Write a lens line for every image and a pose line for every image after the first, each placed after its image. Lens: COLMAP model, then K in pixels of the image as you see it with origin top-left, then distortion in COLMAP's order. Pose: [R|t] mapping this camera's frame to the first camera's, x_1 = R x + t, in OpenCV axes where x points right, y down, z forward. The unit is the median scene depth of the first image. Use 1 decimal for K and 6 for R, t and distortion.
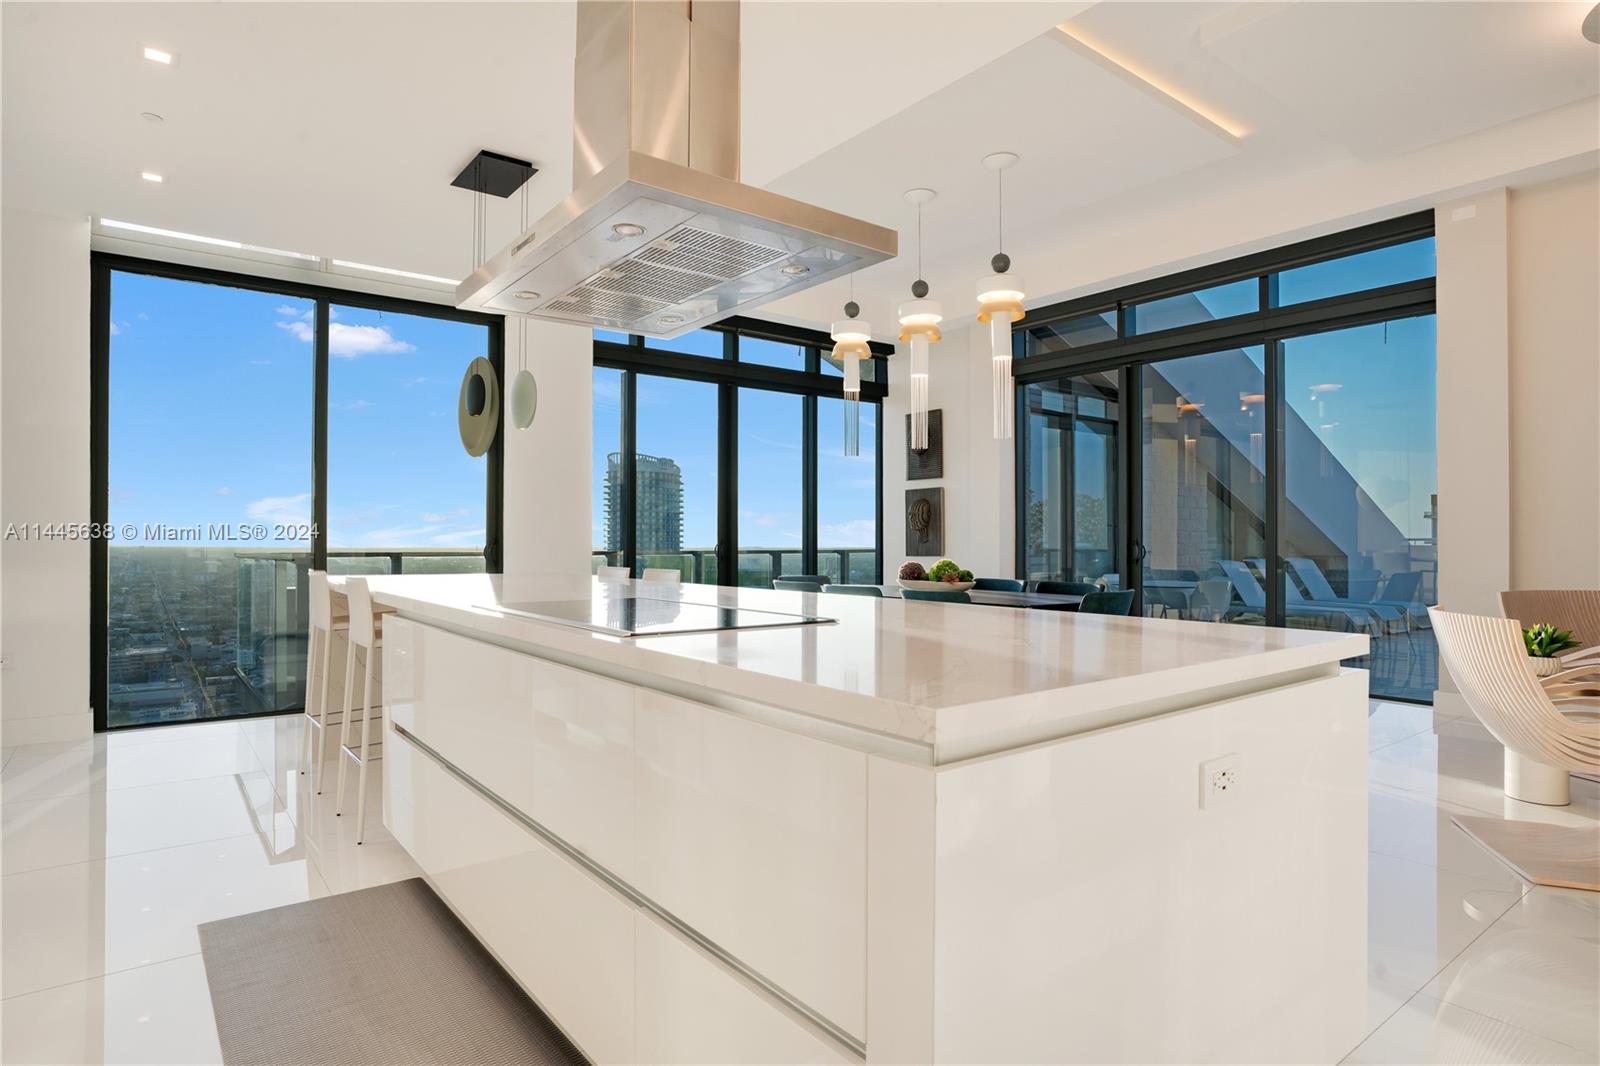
lens RADIAL K [[856.9, 0, 800.0], [0, 856.9, 533.0], [0, 0, 1]] dist [-0.002514, 0.037476]
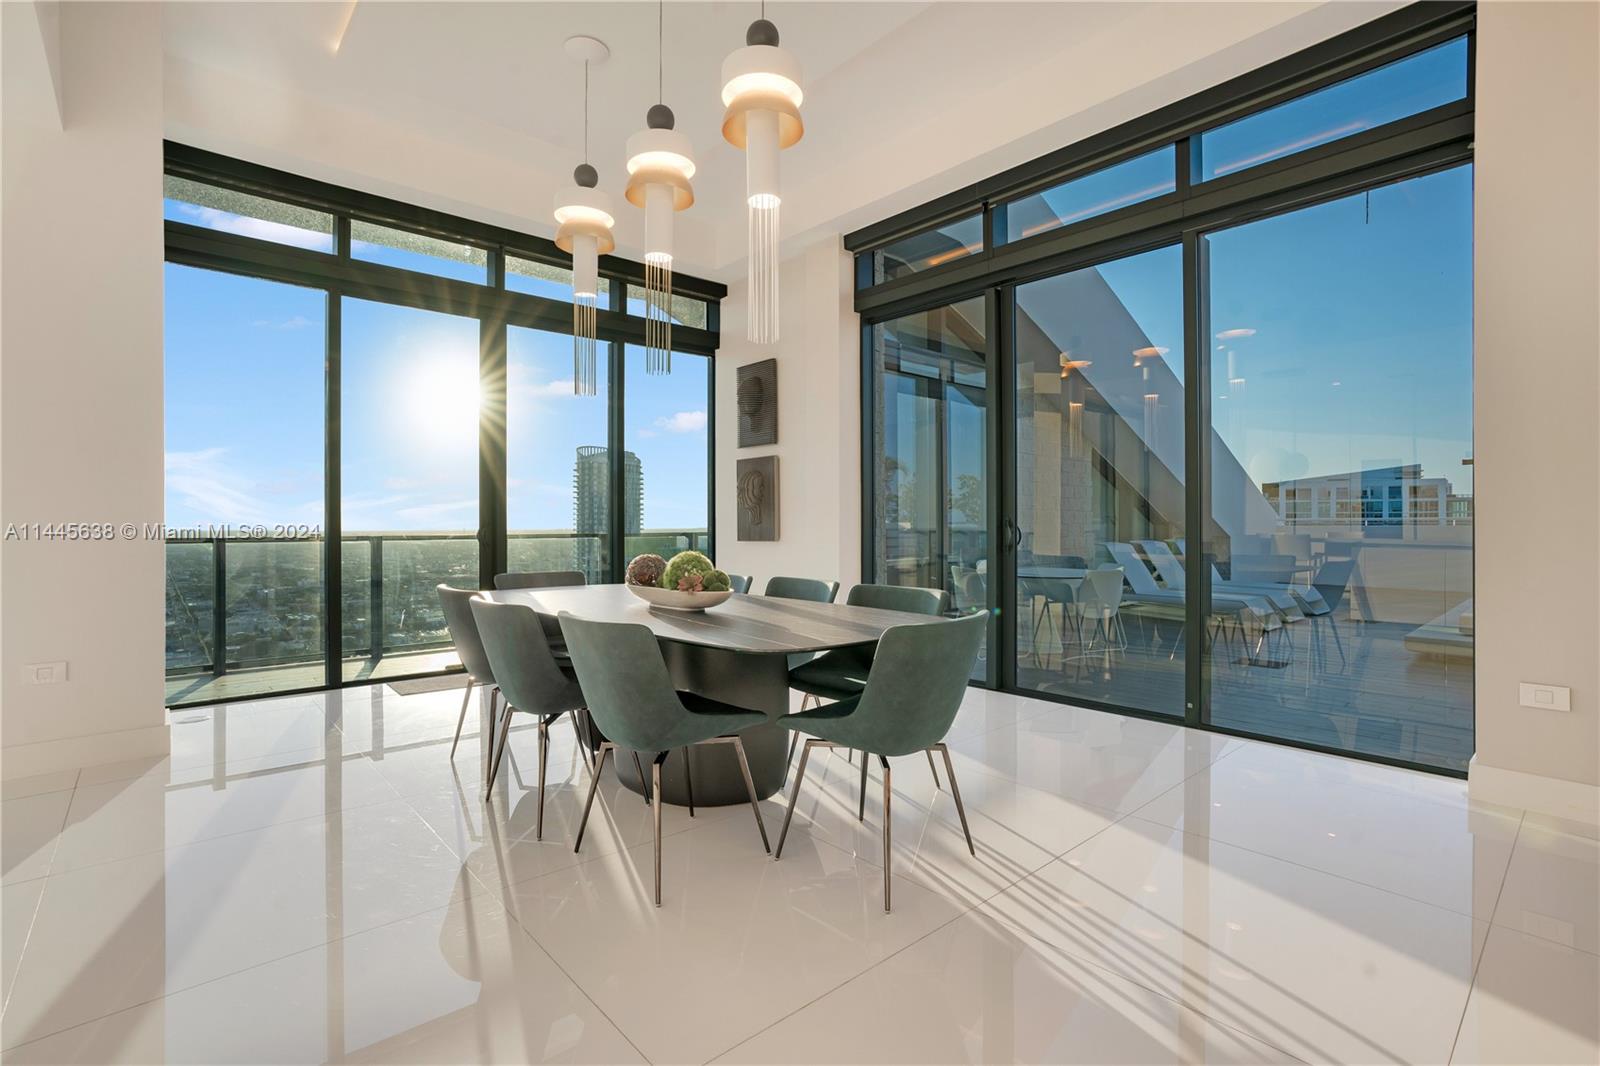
lens RADIAL K [[727.4, 0, 788.9], [0, 727.4, 516.6], [0, 0, 1]] dist [0.000461, 0.000088]
pose [[0.998282, -0.001893, 0.058568, 0.134243], [0.001845, 0.999998, 0.000866, 0.003554], [-0.058570, -0.000757, 0.998283, 0.310021]]
